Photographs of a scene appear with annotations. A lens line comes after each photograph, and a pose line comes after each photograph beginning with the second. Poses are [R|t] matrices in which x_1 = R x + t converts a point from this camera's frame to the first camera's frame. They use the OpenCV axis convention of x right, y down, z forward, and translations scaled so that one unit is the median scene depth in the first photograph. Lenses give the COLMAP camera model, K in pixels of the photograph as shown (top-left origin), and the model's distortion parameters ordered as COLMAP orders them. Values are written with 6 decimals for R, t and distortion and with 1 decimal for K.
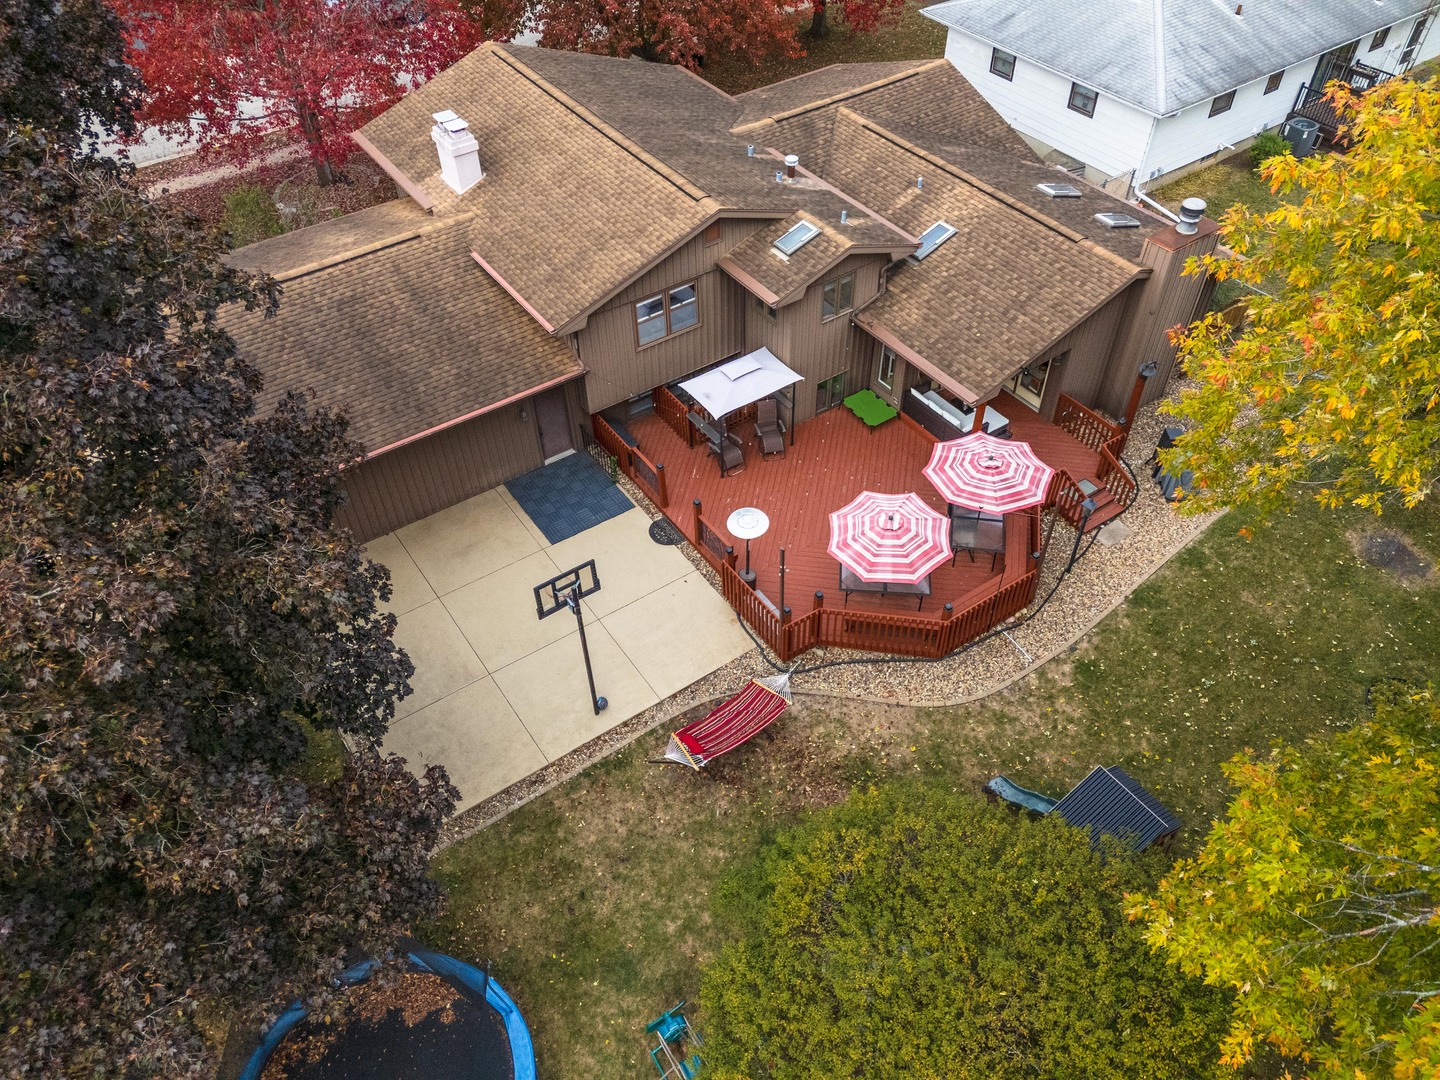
lens RADIAL K [[1054.0, 0, 717.9], [0, 1054.0, 532.6], [0, 0, 1]] dist [0.061910, -0.041374]
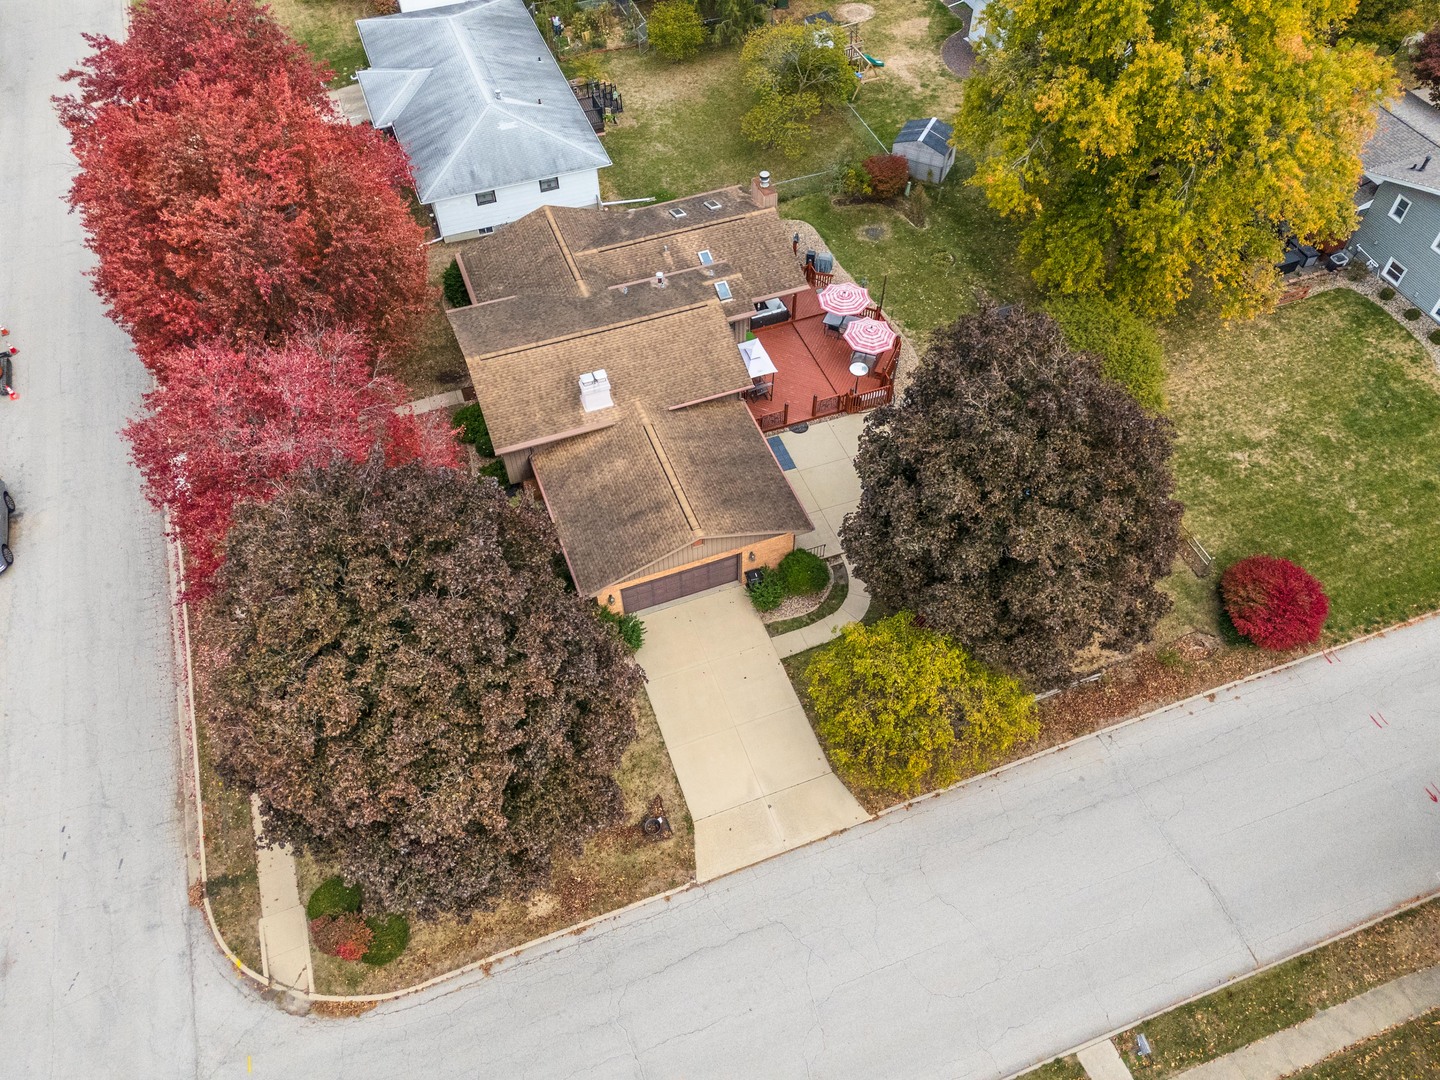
lens RADIAL K [[1054.0, 0, 717.9], [0, 1054.0, 532.6], [0, 0, 1]] dist [0.061910, -0.041374]
pose [[0.241128, -0.740935, 0.626795, -1.500765], [0.697397, 0.581430, 0.419020, -0.839434], [-0.674904, 0.336087, 0.656925, -0.167195]]
